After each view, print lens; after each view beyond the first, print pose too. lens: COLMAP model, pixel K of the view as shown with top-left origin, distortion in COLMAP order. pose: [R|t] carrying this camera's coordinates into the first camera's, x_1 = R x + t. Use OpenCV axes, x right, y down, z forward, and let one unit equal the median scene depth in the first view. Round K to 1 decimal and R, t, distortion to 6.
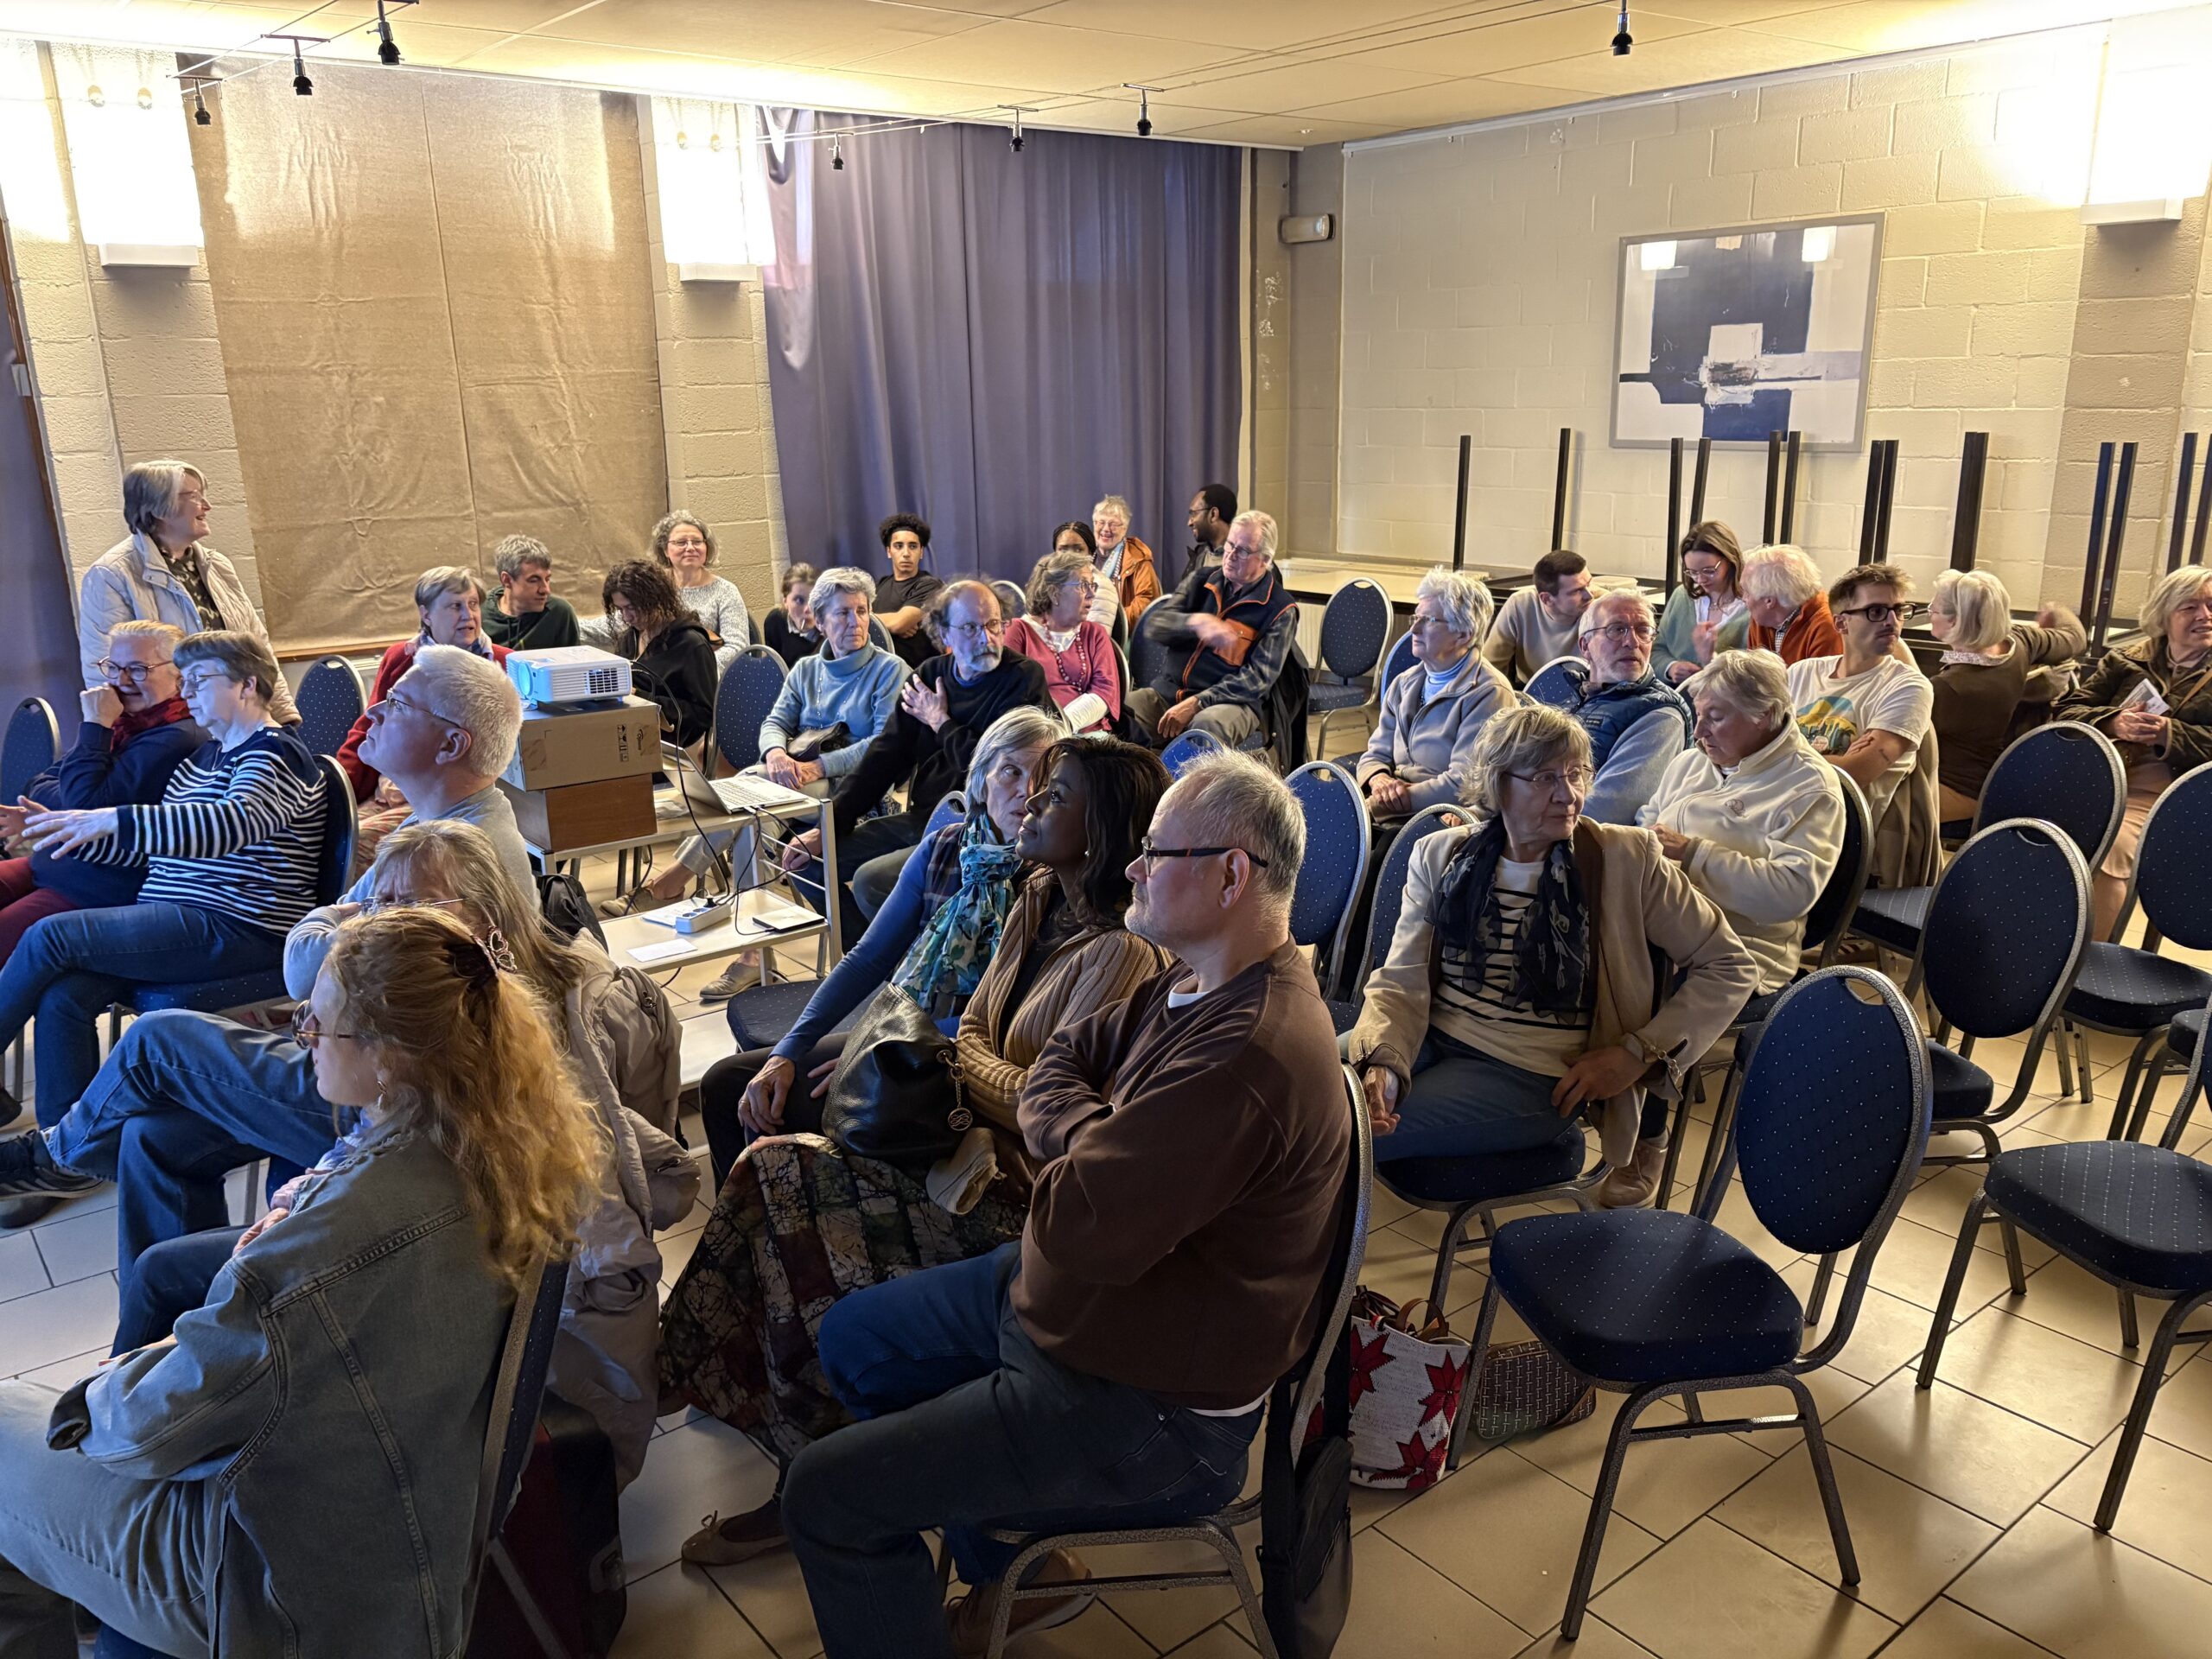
lens RADIAL K [[1700.2, 0, 1106.0], [0, 1700.2, 829.5], [0, 0, 1]] dist [0.006031, 0.014267]
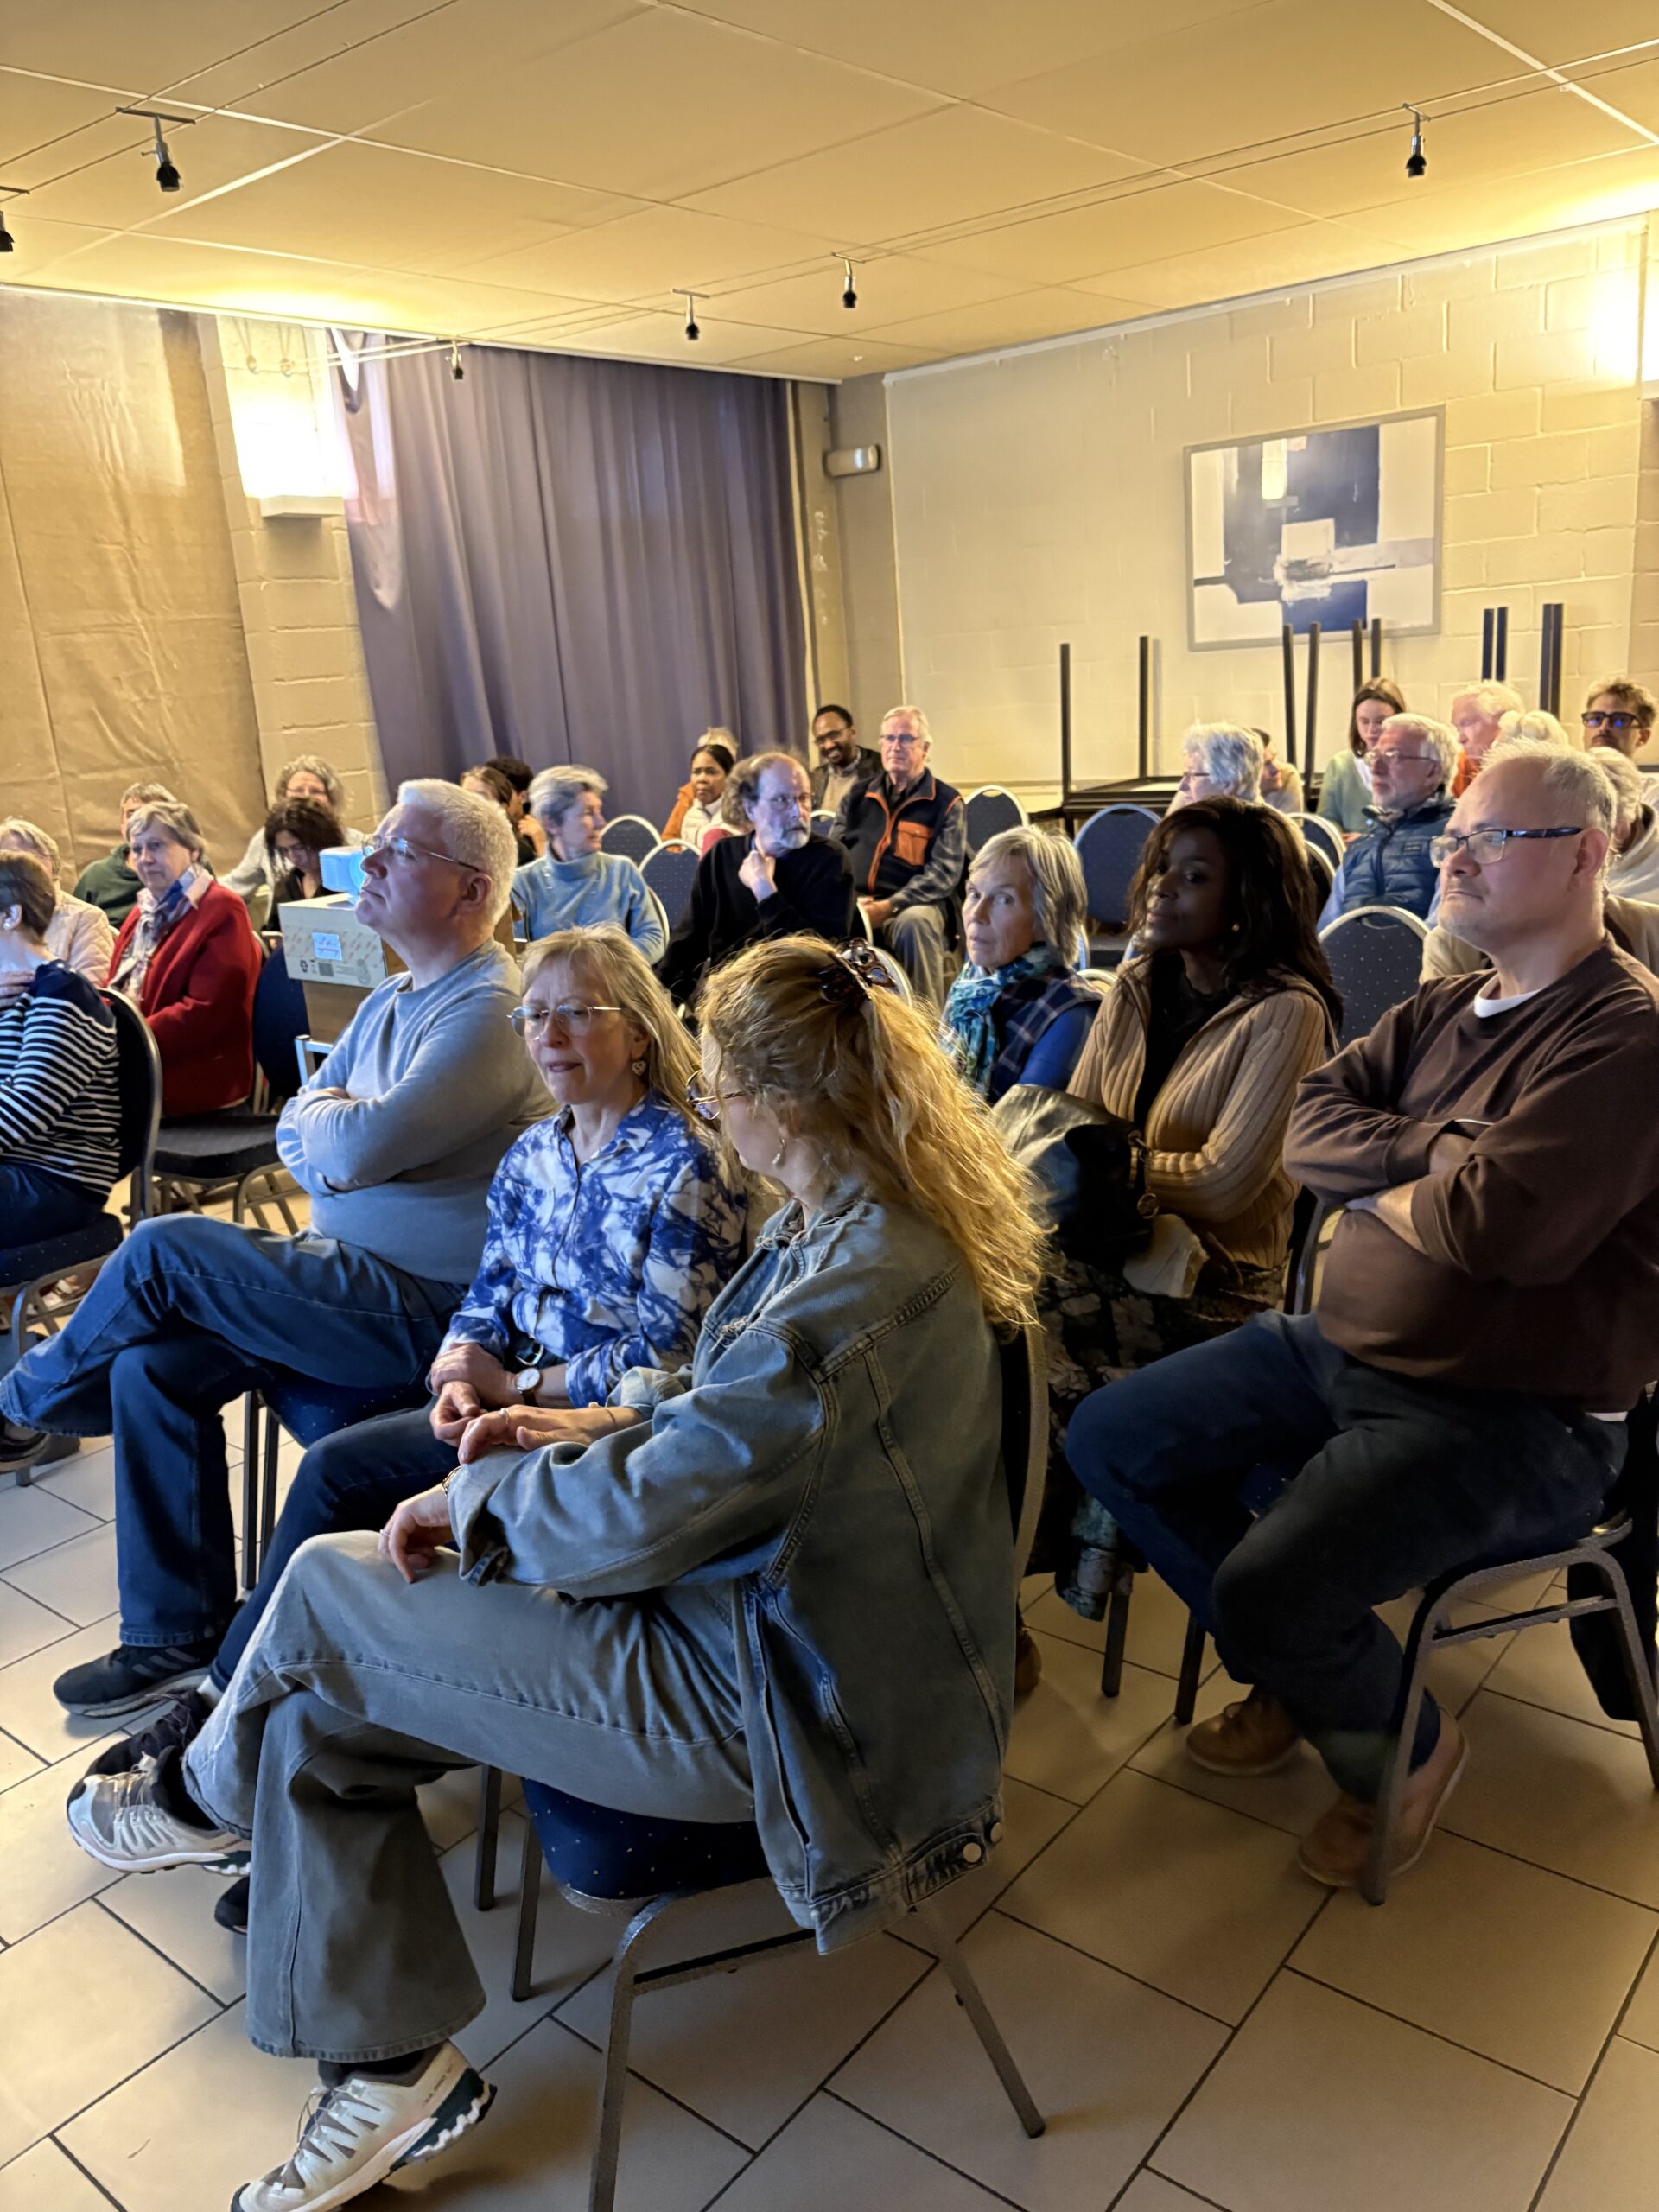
lens RADIAL K [[1700.2, 0, 829.5], [0, 1700.2, 1106.0], [0, 0, 1]] dist [0.006031, 0.014267]
pose [[0.978502, -0.101541, 0.179508, -0.147905], [0.104014, 0.994566, -0.004392, 0.035474], [-0.178086, 0.022969, 0.983747, 0.035573]]
